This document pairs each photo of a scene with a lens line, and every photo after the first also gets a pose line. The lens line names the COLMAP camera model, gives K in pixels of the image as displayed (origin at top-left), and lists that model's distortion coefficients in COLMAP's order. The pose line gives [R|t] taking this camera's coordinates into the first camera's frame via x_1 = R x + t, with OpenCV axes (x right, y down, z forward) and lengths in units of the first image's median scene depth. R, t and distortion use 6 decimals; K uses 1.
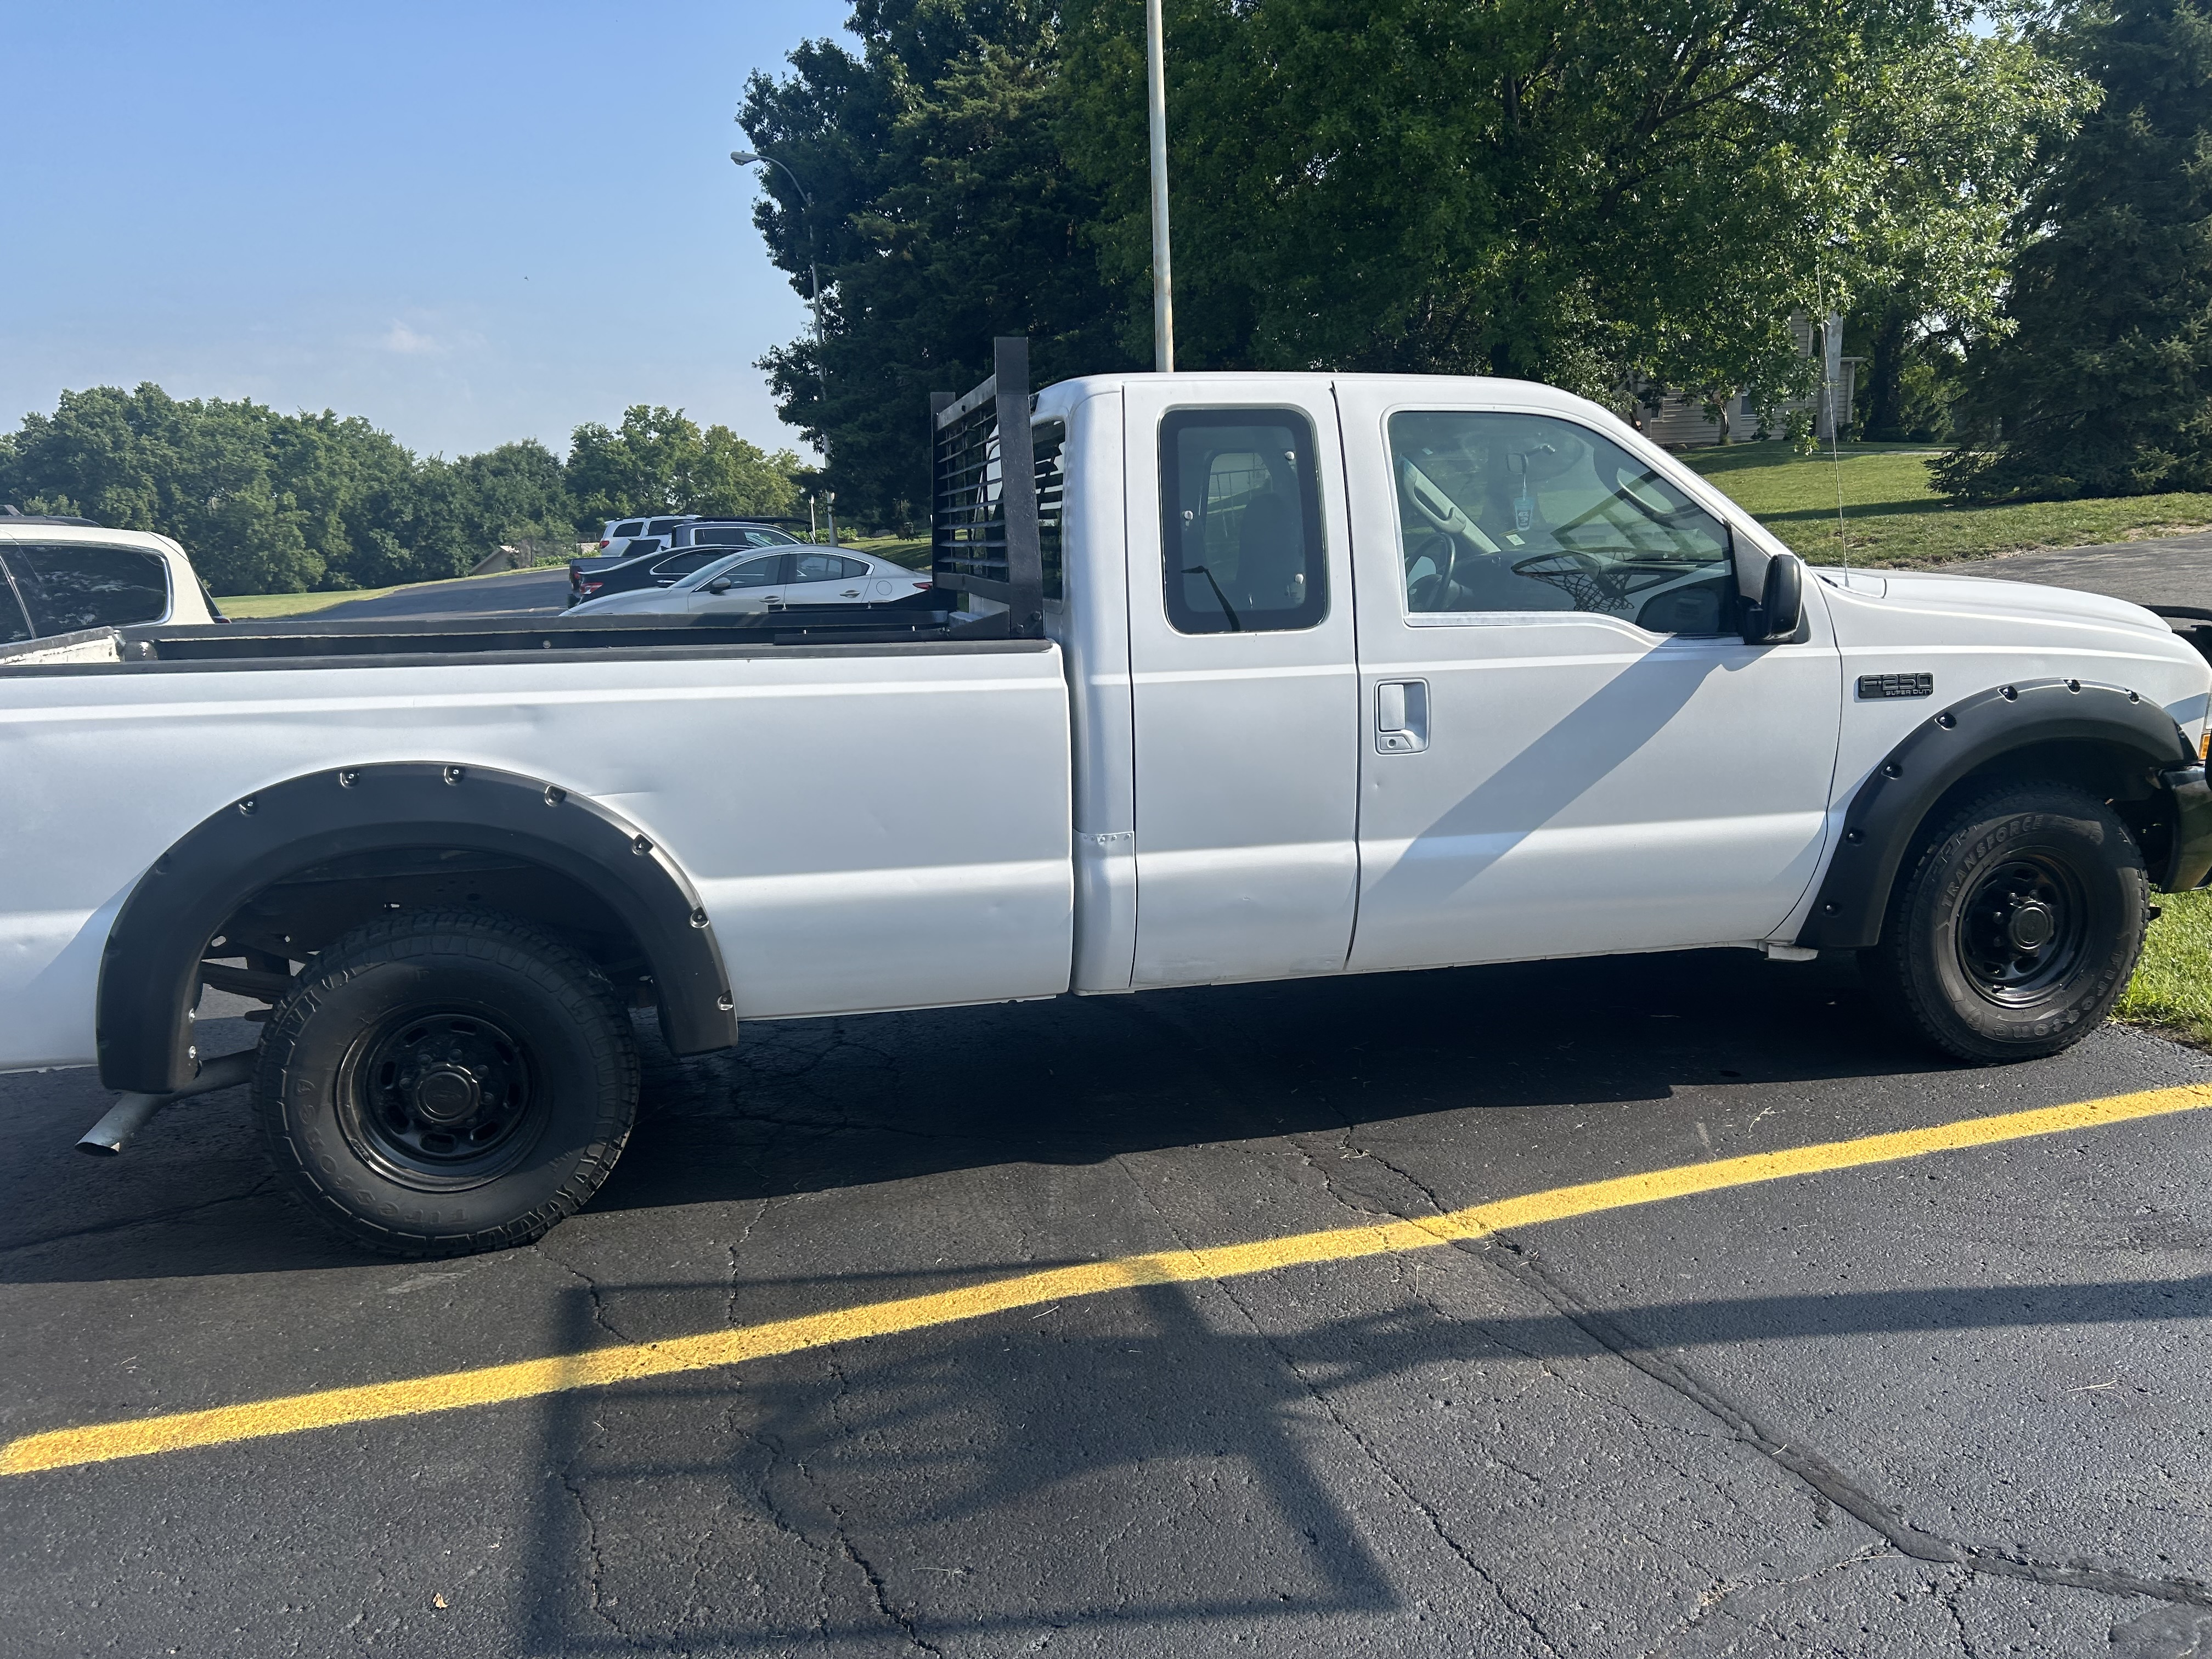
lens RADIAL K [[1656.8, 0, 1098.1], [0, 1656.8, 829.4], [0, 0, 1]] dist [0.051739, -0.048930]
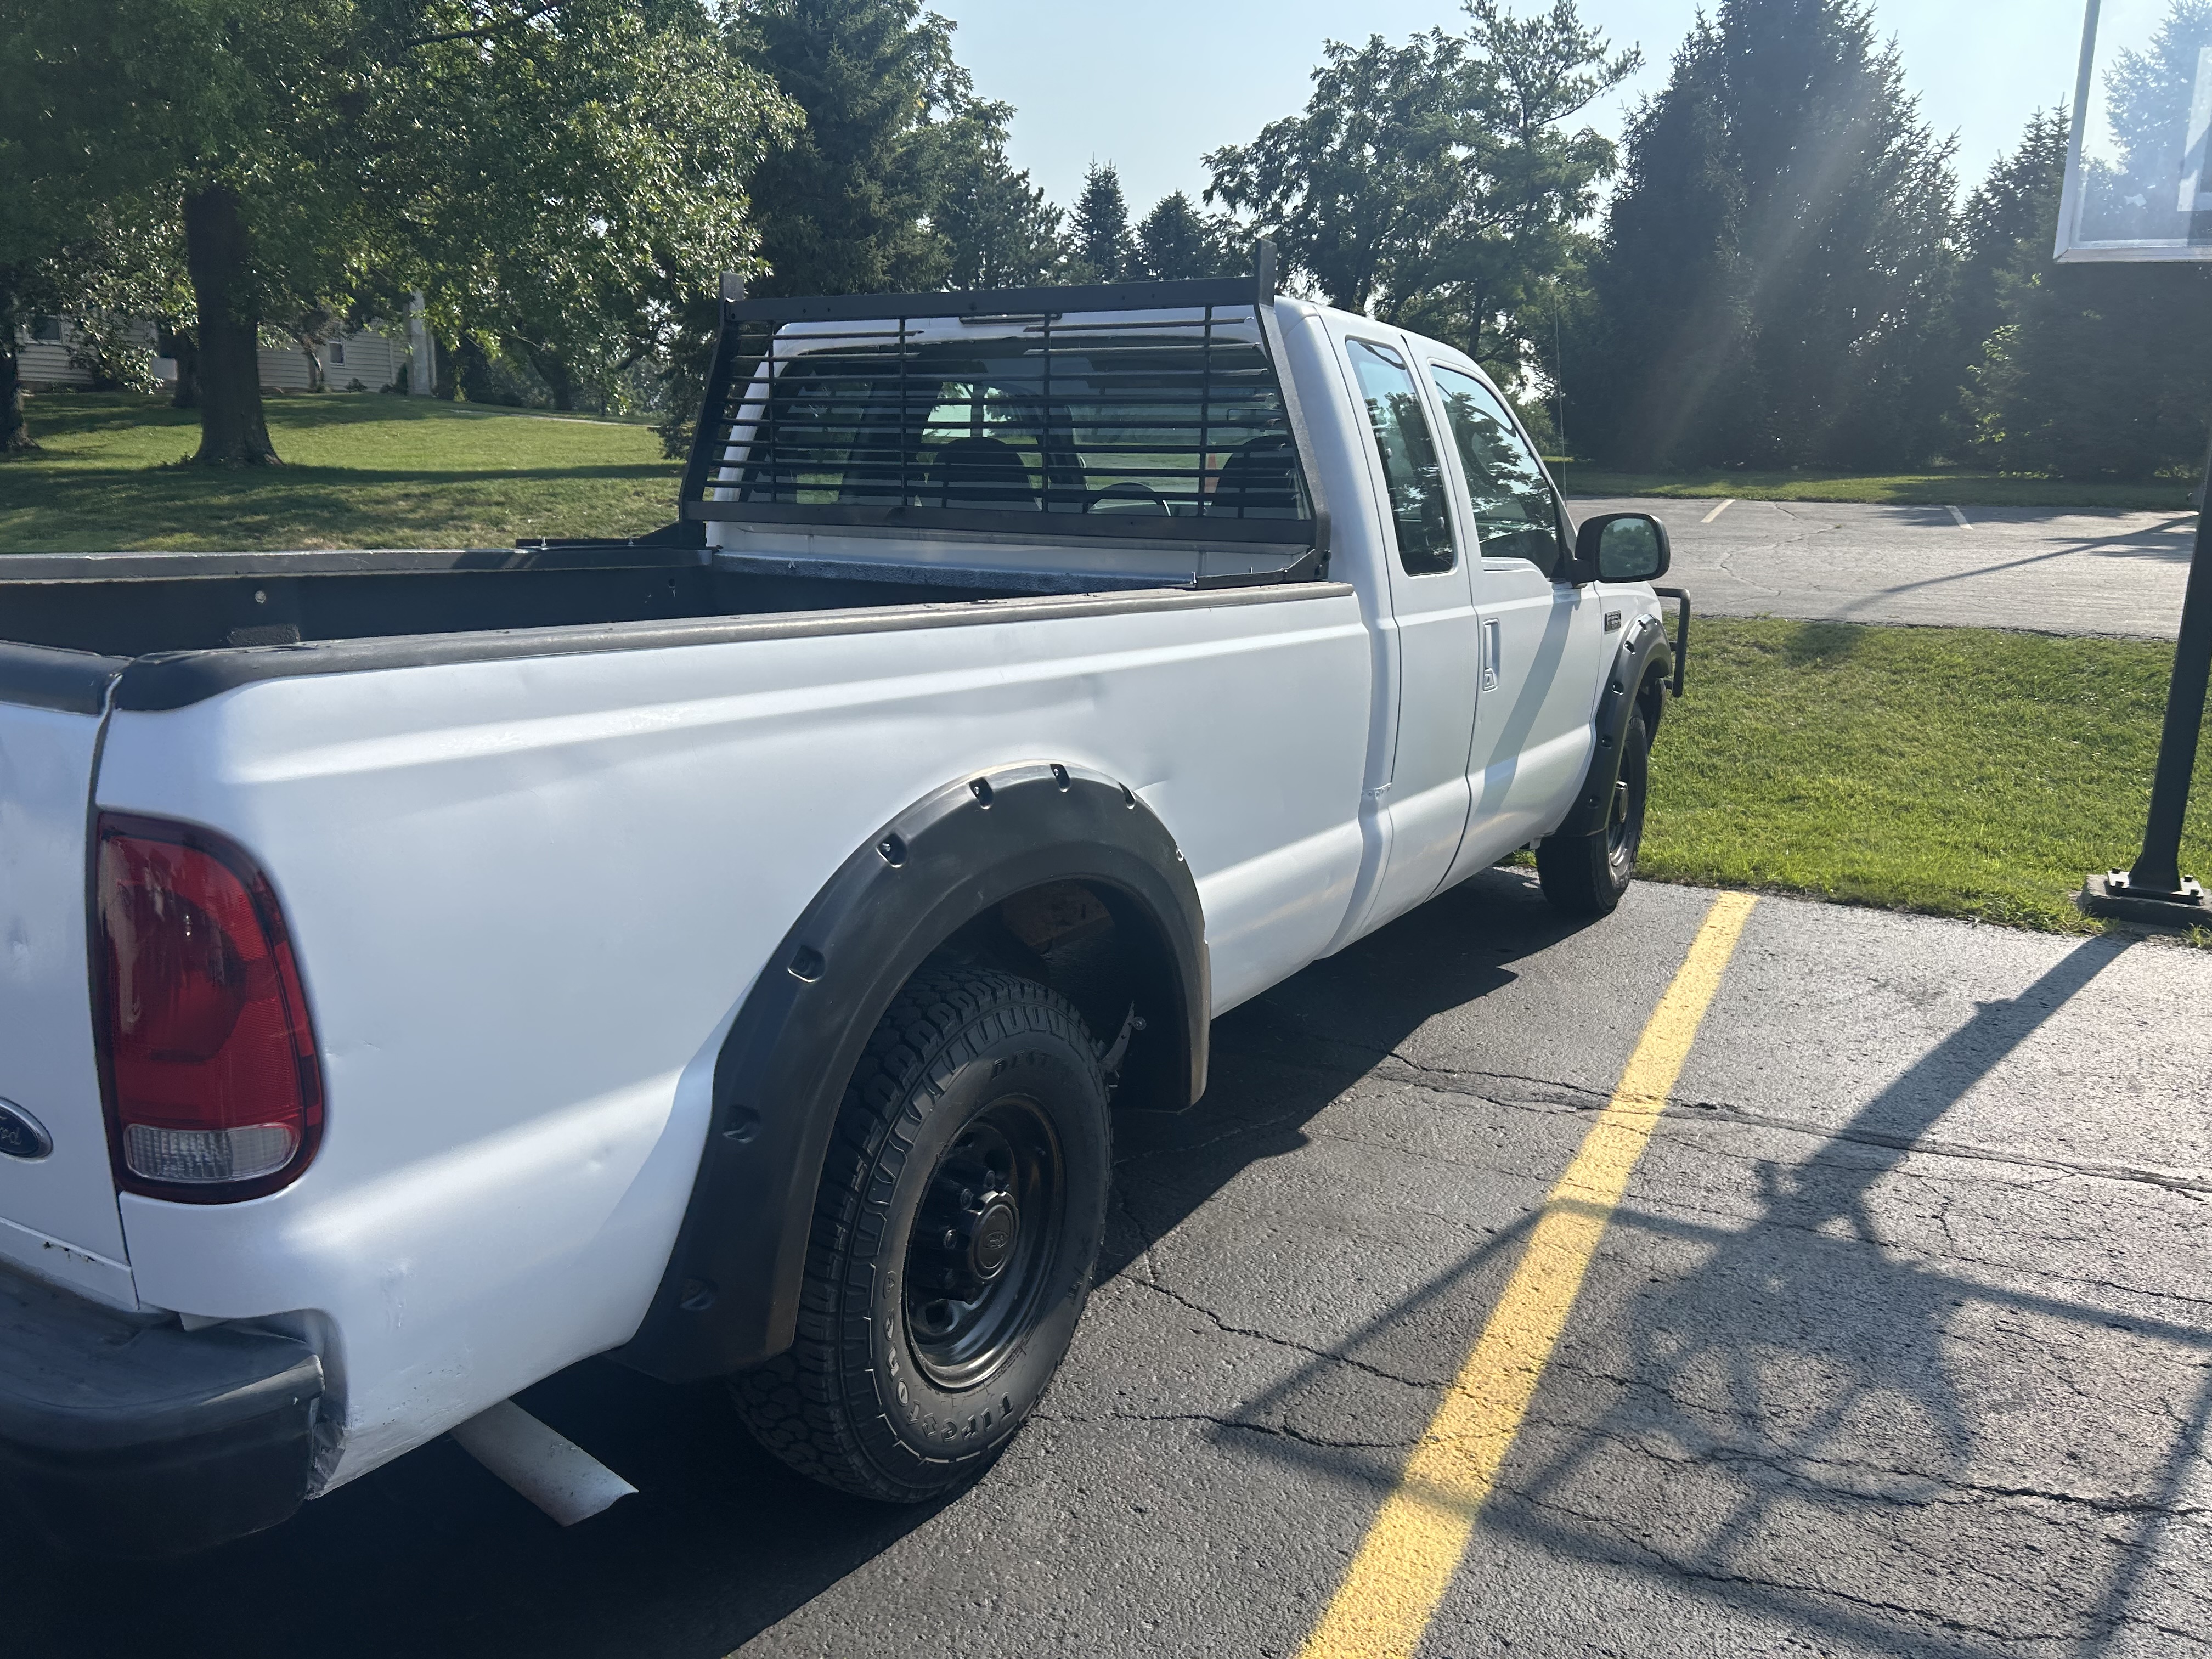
lens RADIAL K [[1676.5, 0, 1103.1], [0, 1676.5, 839.1], [0, 0, 1]] dist [0.045118, -0.064923]
pose [[0.671532, -0.111707, 0.732507, -0.787453], [0.091696, 0.993500, 0.067445, -0.046085], [-0.735280, 0.021877, 0.677411, 0.449149]]
